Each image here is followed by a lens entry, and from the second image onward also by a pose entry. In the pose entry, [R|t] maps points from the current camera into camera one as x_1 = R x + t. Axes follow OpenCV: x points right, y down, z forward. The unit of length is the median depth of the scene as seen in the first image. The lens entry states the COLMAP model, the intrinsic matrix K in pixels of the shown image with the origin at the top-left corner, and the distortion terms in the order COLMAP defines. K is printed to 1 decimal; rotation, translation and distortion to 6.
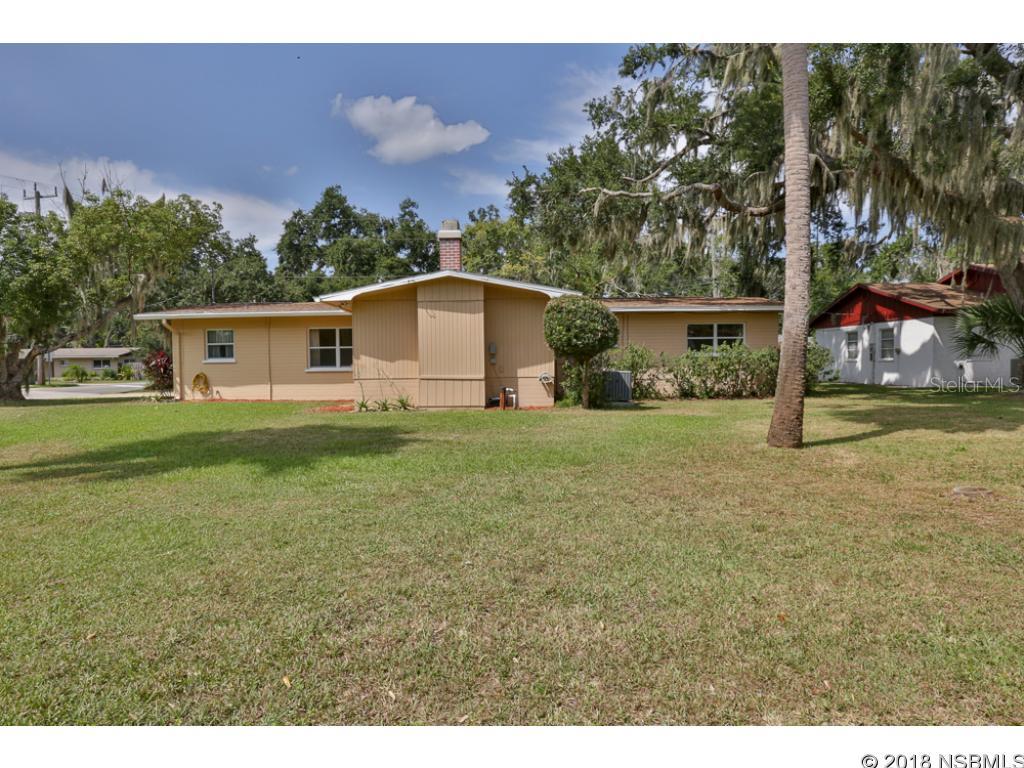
lens RADIAL K [[572.9, 0, 512.0], [0, 572.9, 381.8], [0, 0, 1]] dist [-0.005175, -0.000643]
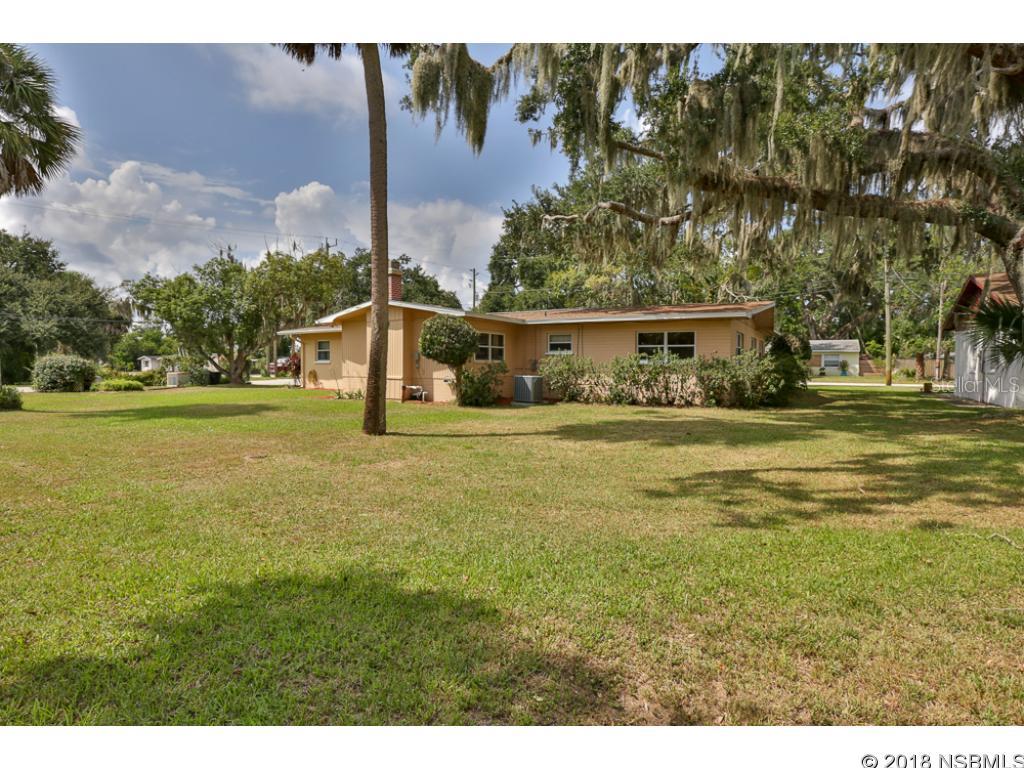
lens RADIAL K [[572.9, 0, 513.4], [0, 572.9, 381.4], [0, 0, 1]] dist [-0.005175, -0.000643]
pose [[0.856106, 0.031041, -0.515867, 0.696714], [-0.032216, 0.999459, 0.006676, -0.013577], [0.515795, 0.010904, 0.856642, 0.001669]]
